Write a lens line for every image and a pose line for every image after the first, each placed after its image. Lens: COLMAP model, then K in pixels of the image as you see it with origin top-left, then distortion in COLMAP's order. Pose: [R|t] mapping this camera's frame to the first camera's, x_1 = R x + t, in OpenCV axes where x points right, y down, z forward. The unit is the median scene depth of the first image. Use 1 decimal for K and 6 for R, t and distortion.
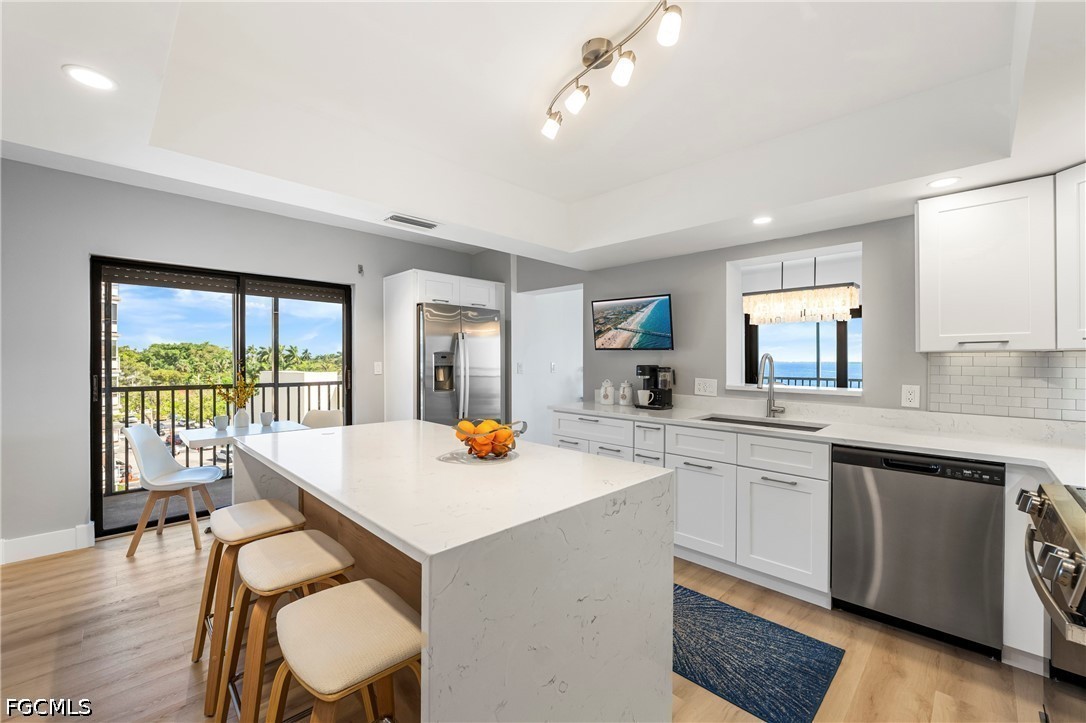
lens RADIAL K [[440.7, 0, 541.4], [0, 440.7, 358.9], [0, 0, 1]] dist [-0.006917, 0.000070]
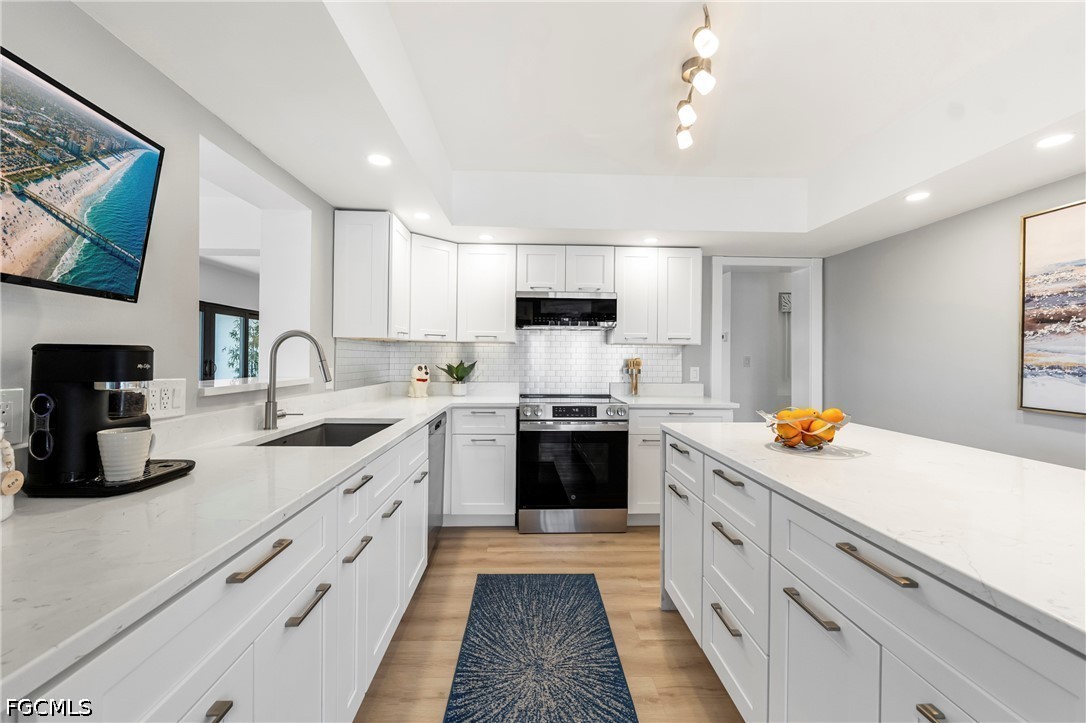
lens RADIAL K [[454.2, 0, 541.0], [0, 454.2, 344.5], [0, 0, 1]] dist [-0.000301, -0.028498]
pose [[-0.729738, 0.003713, 0.683716, -0.253849], [-0.013906, 0.999698, -0.020271, 0.017036], [-0.683585, -0.024301, -0.729466, 1.374983]]
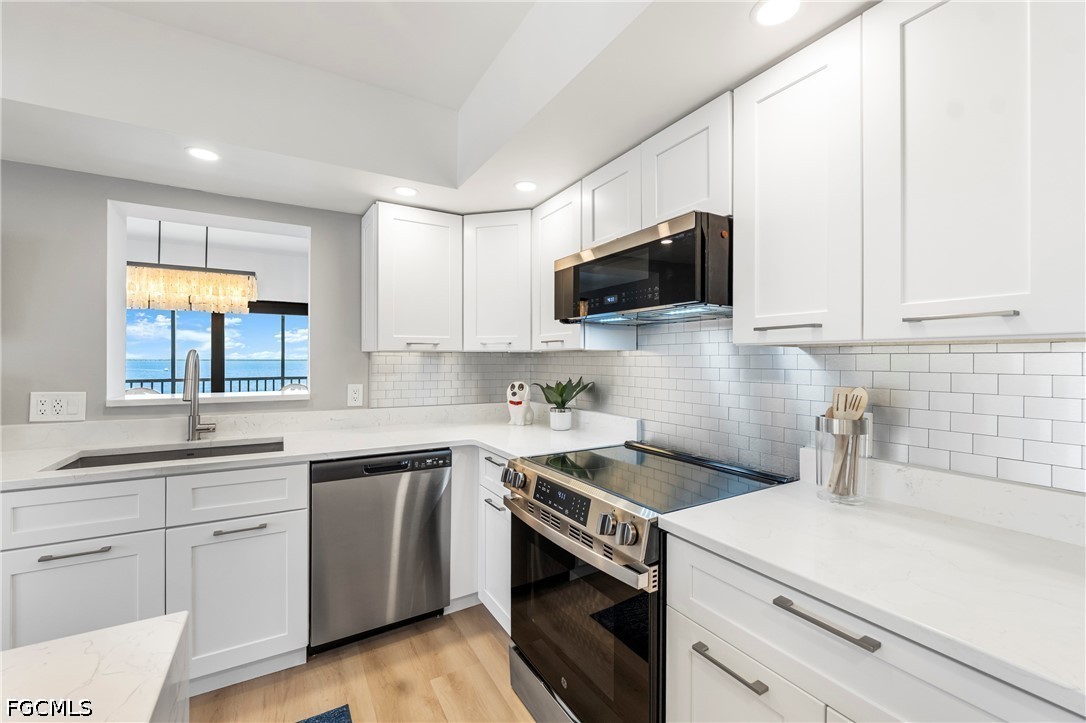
lens RADIAL K [[440.7, 0, 541.4], [0, 440.7, 358.9], [0, 0, 1]] dist [-0.006917, 0.000070]
pose [[0.255265, -0.002065, 0.966869, -0.019117], [-0.003818, 0.999988, 0.003144, -0.002488], [-0.966863, -0.004494, 0.255254, 0.316628]]
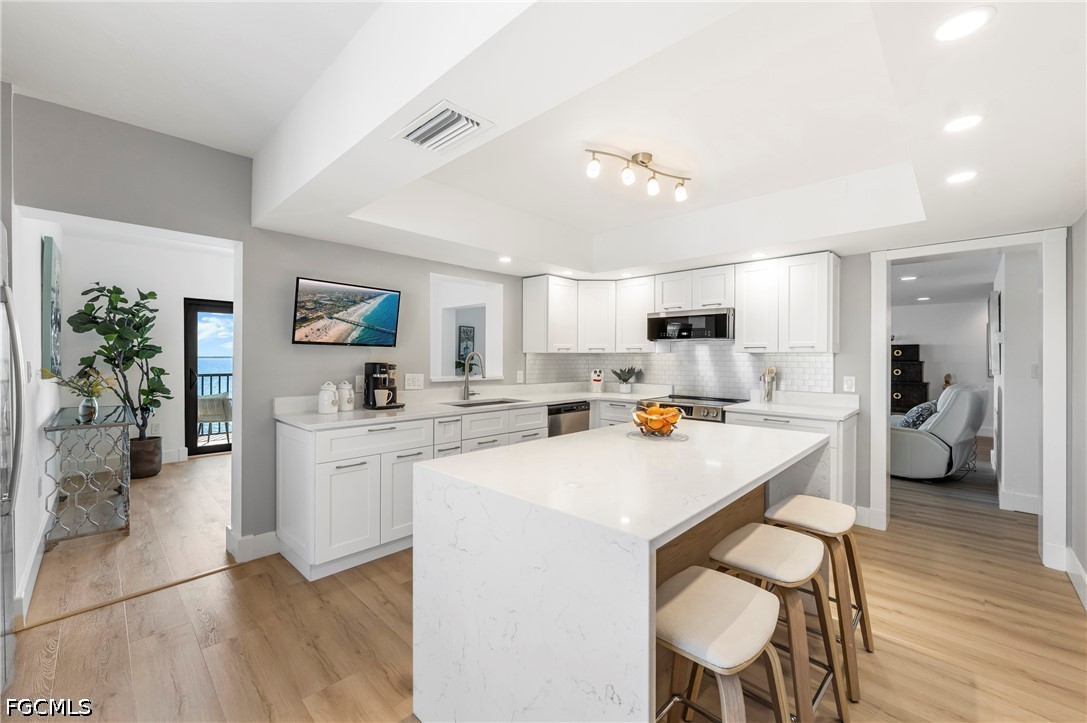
lens RADIAL K [[433.8, 0, 543.5], [0, 433.8, 361.5], [0, 0, 1]] dist [-0.000797, -0.000013]
pose [[-0.019446, -0.014716, 0.999703, -0.897273], [-0.007077, 0.999869, 0.014581, -0.004820], [-0.999786, -0.006791, -0.019548, 0.890544]]
